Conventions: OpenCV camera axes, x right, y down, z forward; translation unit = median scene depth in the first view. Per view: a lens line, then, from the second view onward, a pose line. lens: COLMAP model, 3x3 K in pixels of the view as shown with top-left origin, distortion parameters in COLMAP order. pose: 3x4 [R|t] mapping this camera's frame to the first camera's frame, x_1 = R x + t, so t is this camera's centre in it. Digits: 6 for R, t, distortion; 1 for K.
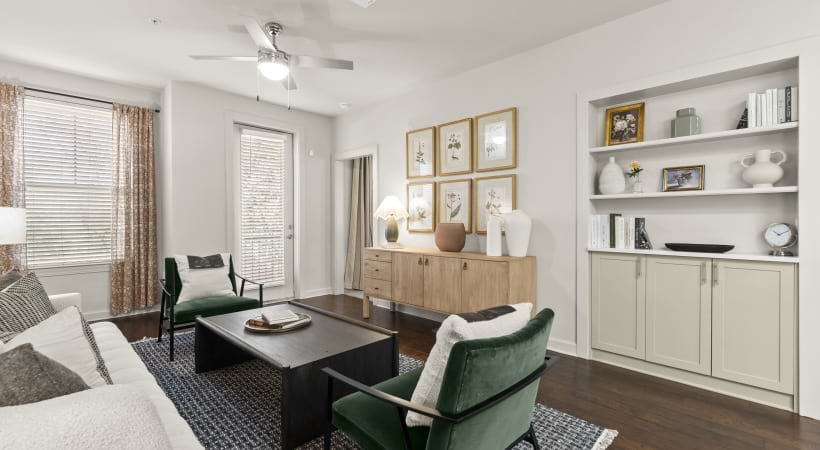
lens RADIAL K [[370.2, 0, 411.6], [0, 370.2, 223.0], [0, 0, 1]] dist [0.001128, 0.000641]
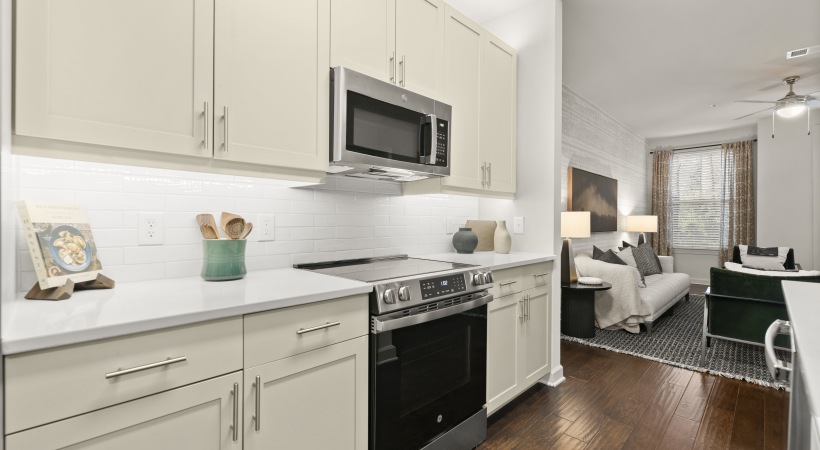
lens RADIAL K [[370.2, 0, 404.7], [0, 370.2, 221.8], [0, 0, 1]] dist [0.001128, 0.000641]
pose [[0.009940, 0.001731, -0.999949, 0.735693], [-0.012066, 0.999926, 0.001611, 0.007125], [0.999878, 0.012049, 0.009960, -0.322558]]
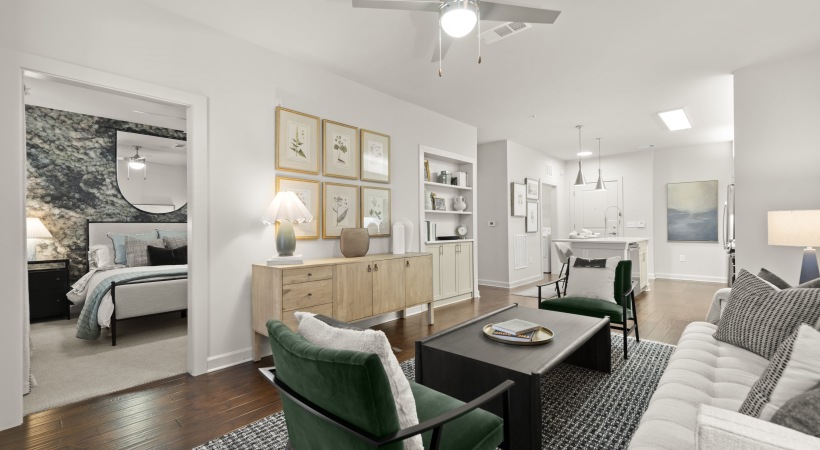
lens RADIAL K [[366.9, 0, 401.4], [0, 366.9, 223.2], [0, 0, 1]] dist [-0.001253, 0.000893]
pose [[-0.052289, 0.005767, 0.998615, -0.843975], [0.011231, 0.999923, -0.005186, -0.005725], [-0.998569, 0.010944, -0.052350, 0.888584]]
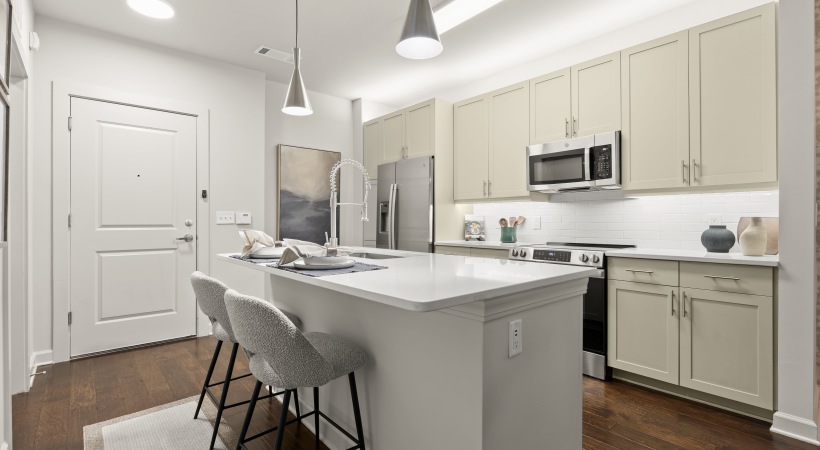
lens RADIAL K [[370.2, 0, 412.7], [0, 370.2, 222.7], [0, 0, 1]] dist [0.001128, 0.000641]
pose [[-0.998436, -0.000723, 0.055911, 0.553789], [-0.000150, 0.999947, 0.010251, 0.007373], [-0.055915, 0.010226, -0.998383, 0.447154]]
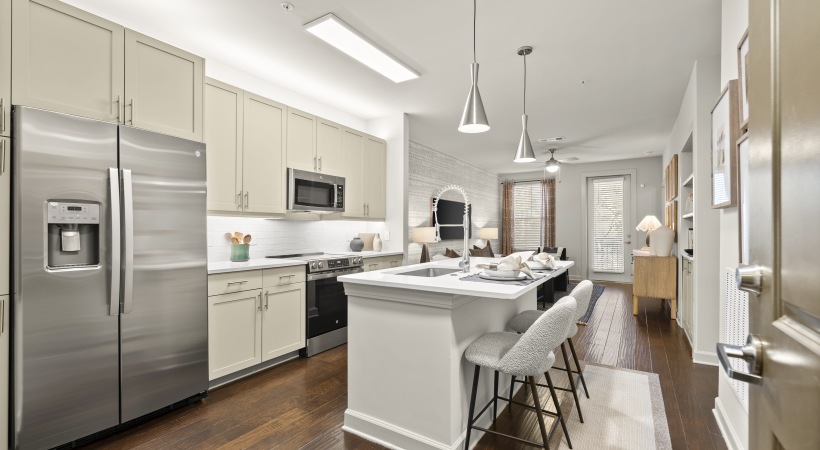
lens RADIAL K [[366.9, 0, 410.7], [0, 366.9, 227.0], [0, 0, 1]] dist [-0.001253, 0.000893]
pose [[0.232217, -0.009699, -0.972616, 1.269445], [-0.006787, 0.999910, -0.011592, -0.004100], [0.972640, 0.009293, 0.232130, -0.313612]]
